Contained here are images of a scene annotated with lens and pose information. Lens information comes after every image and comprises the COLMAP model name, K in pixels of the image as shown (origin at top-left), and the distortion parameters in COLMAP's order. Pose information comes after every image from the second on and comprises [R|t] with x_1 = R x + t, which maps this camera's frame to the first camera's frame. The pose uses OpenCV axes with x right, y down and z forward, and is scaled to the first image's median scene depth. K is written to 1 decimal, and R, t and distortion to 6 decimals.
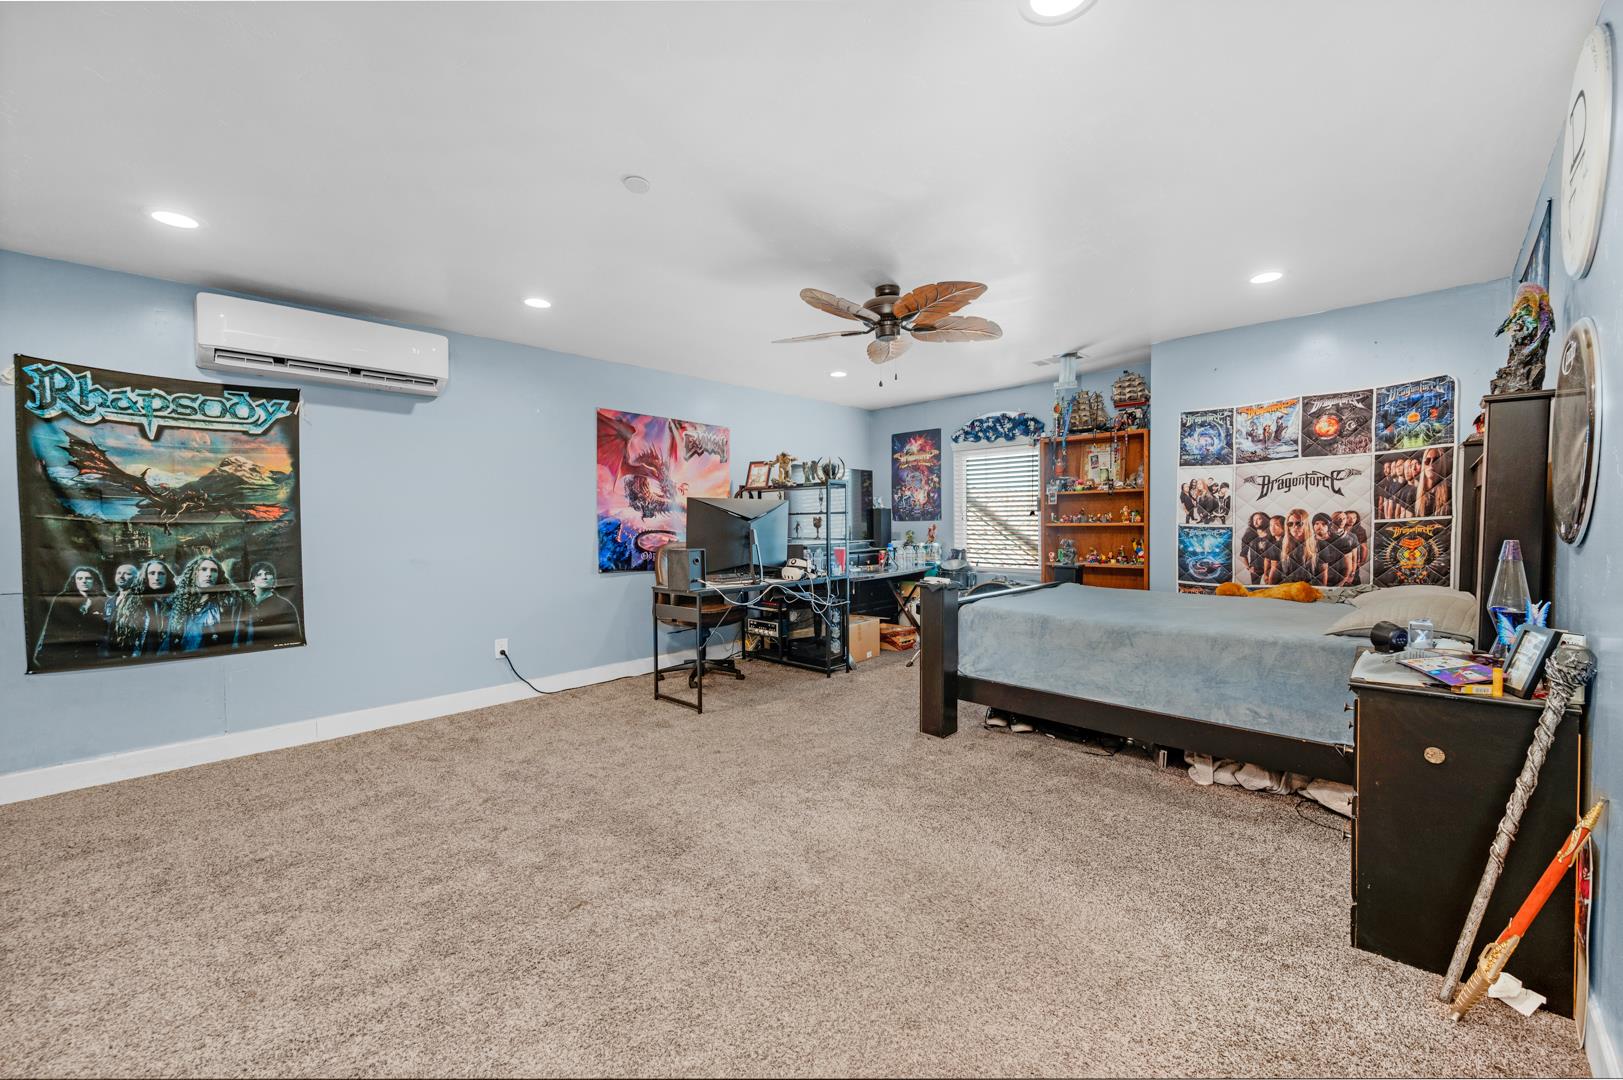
lens RADIAL K [[622.8, 0, 811.5], [0, 622.8, 540.0], [0, 0, 1]] dist [0.001605, 0.000031]
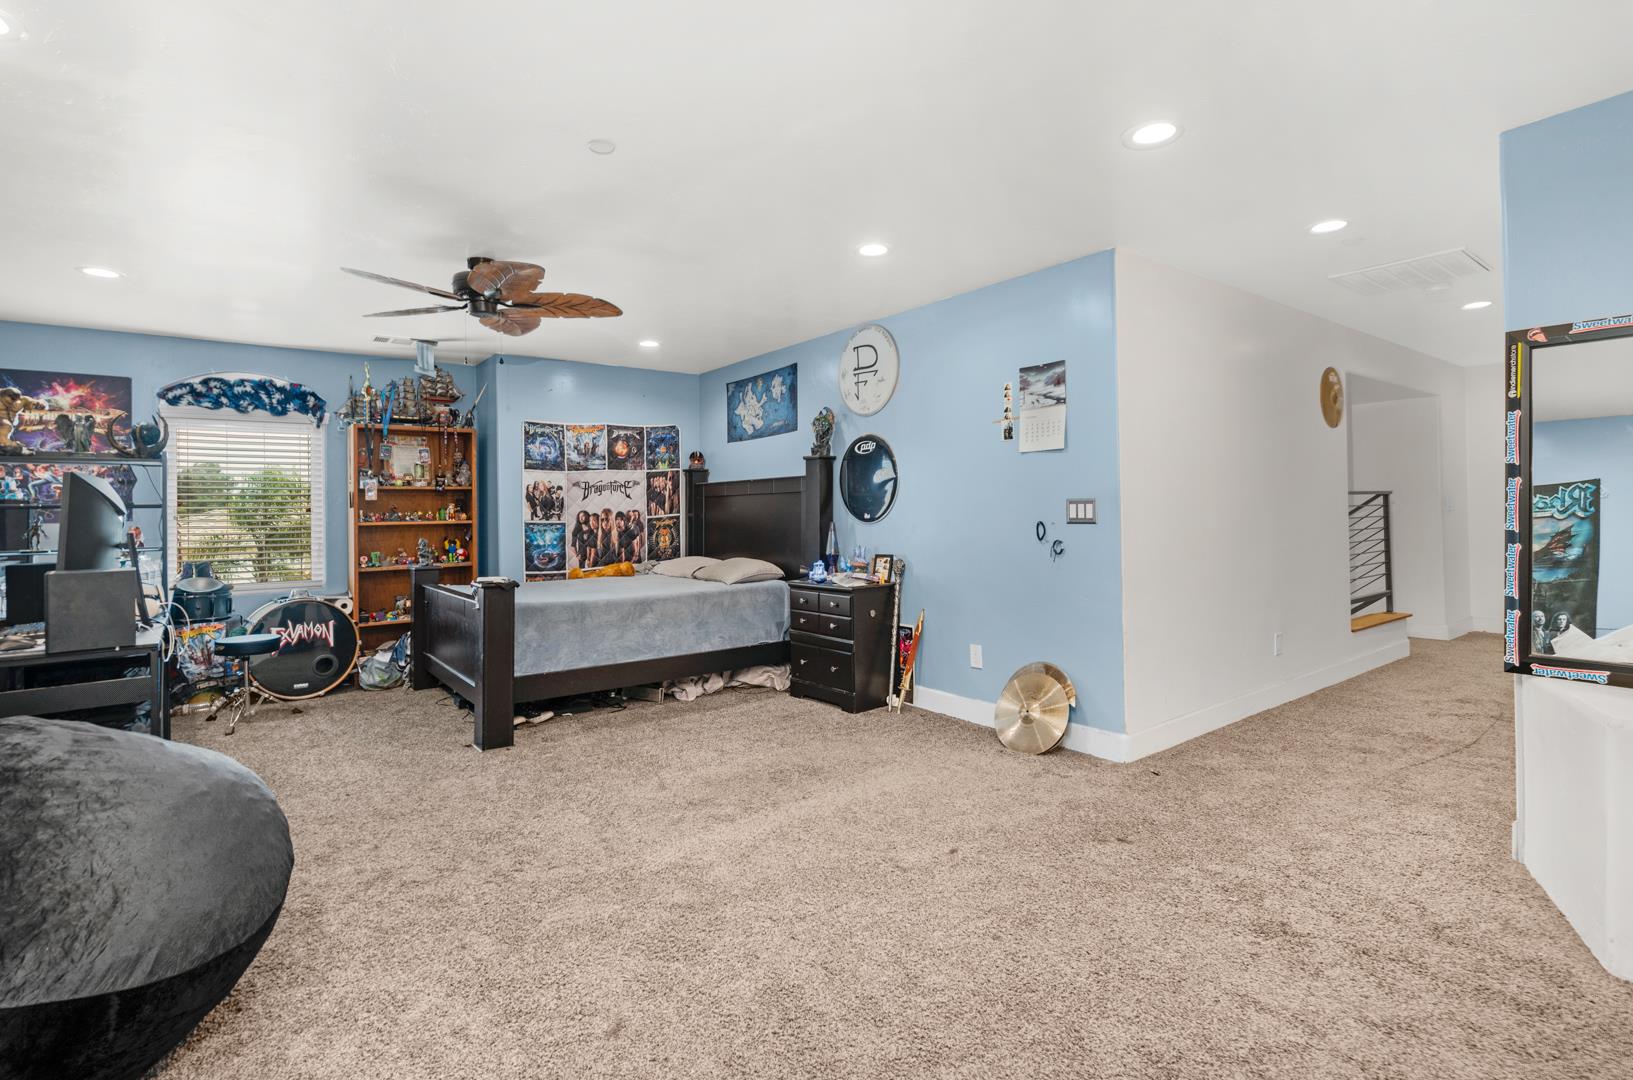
lens RADIAL K [[771.1, 0, 815.5], [0, 771.1, 508.3], [0, 0, 1]] dist [-0.000768, -0.000014]
pose [[0.156129, 0.011843, 0.987666, -0.750000], [0.041527, 0.998965, -0.018543, -0.000947], [-0.986863, 0.043910, 0.155476, 0.296983]]
